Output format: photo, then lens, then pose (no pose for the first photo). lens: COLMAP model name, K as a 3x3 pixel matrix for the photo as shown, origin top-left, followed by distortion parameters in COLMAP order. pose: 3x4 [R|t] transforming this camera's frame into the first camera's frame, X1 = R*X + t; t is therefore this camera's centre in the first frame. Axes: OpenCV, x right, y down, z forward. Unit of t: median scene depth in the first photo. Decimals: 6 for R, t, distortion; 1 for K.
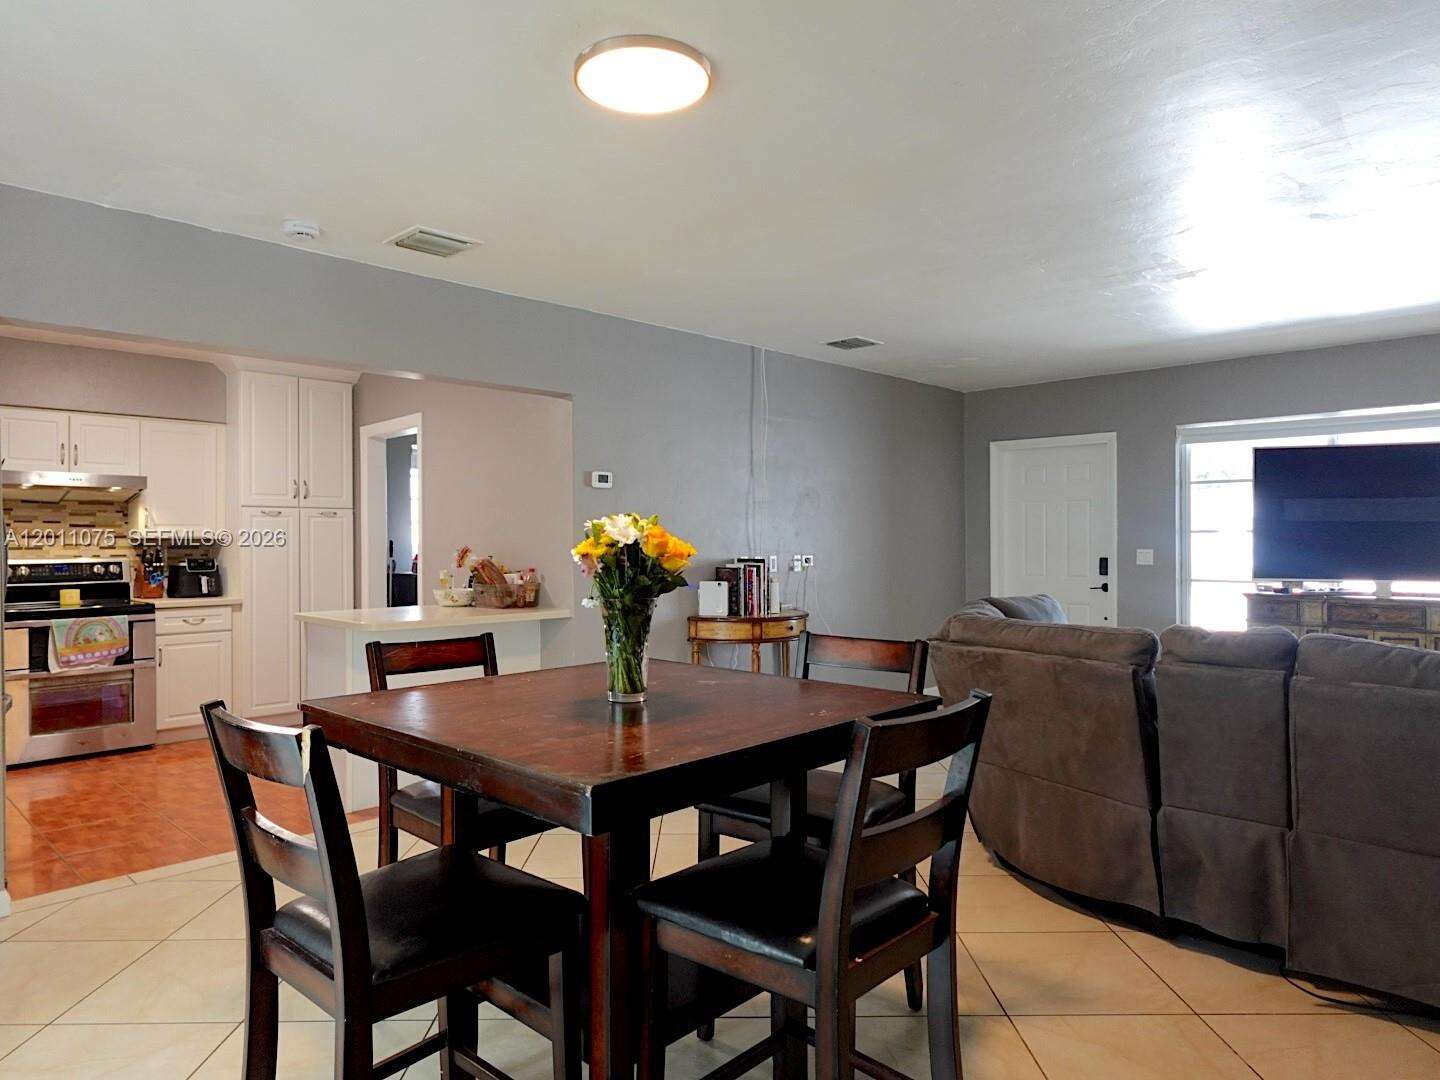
lens RADIAL K [[918.5, 0, 722.4], [0, 918.5, 537.9], [0, 0, 1]] dist [-0.001436, 0.000923]
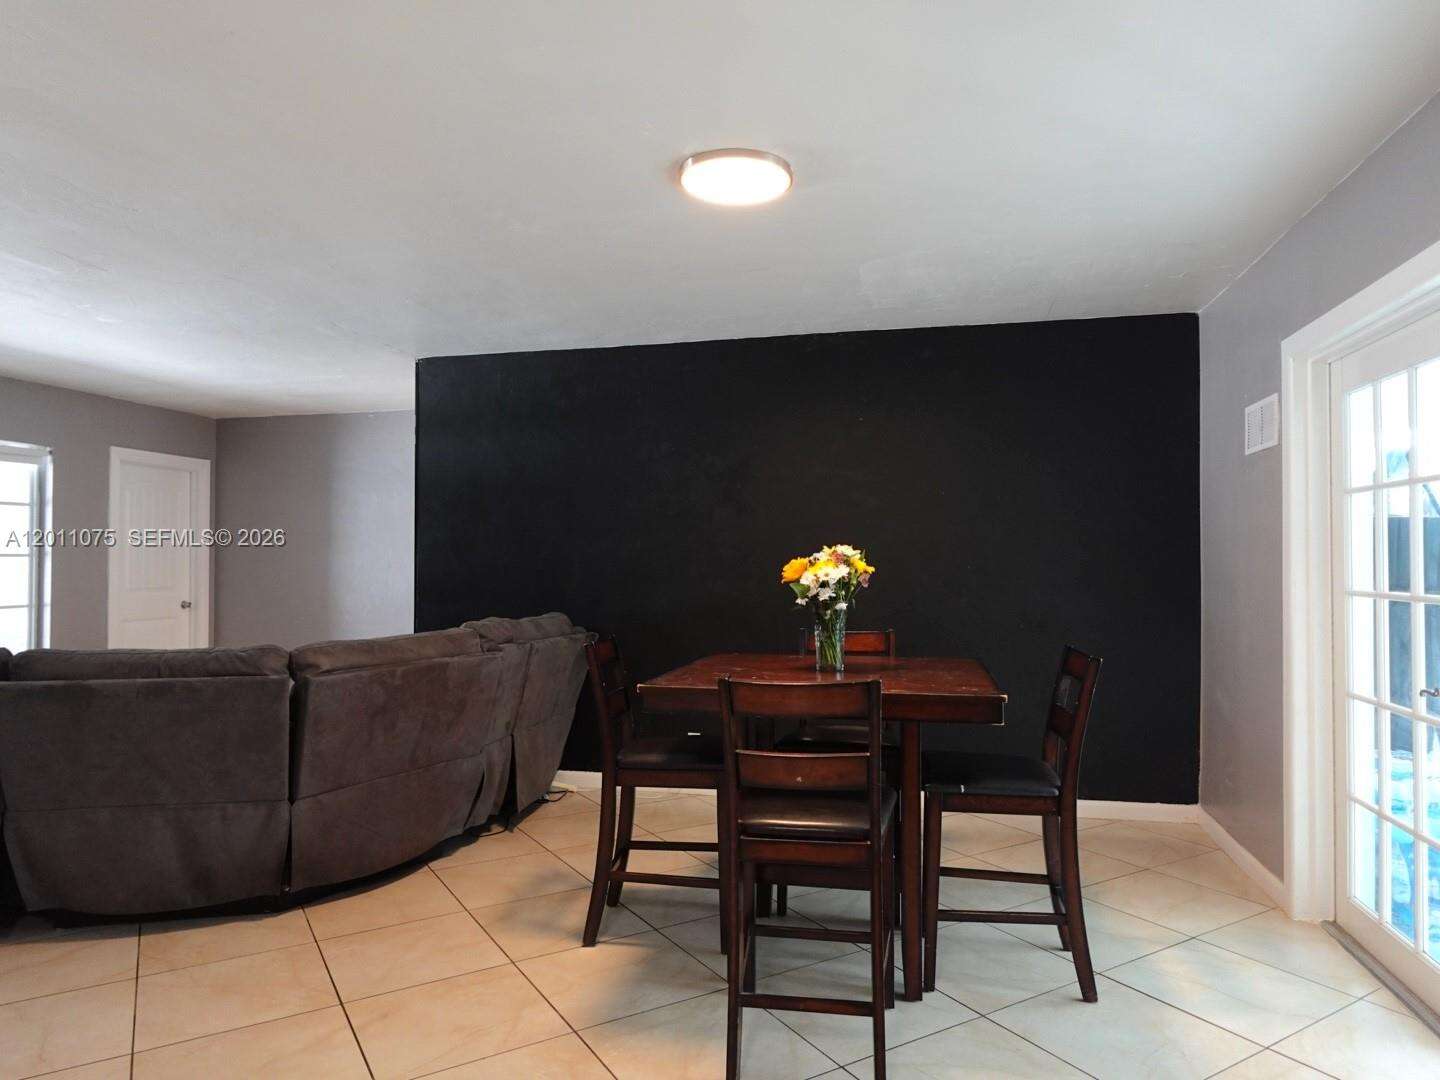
lens RADIAL K [[918.5, 0, 722.8], [0, 918.5, 543.0], [0, 0, 1]] dist [-0.001436, 0.000923]
pose [[-0.511086, 0.019818, 0.859301, -0.970241], [0.001402, 0.999752, -0.022223, 0.002583], [-0.859528, -0.010153, -0.510987, 1.429379]]
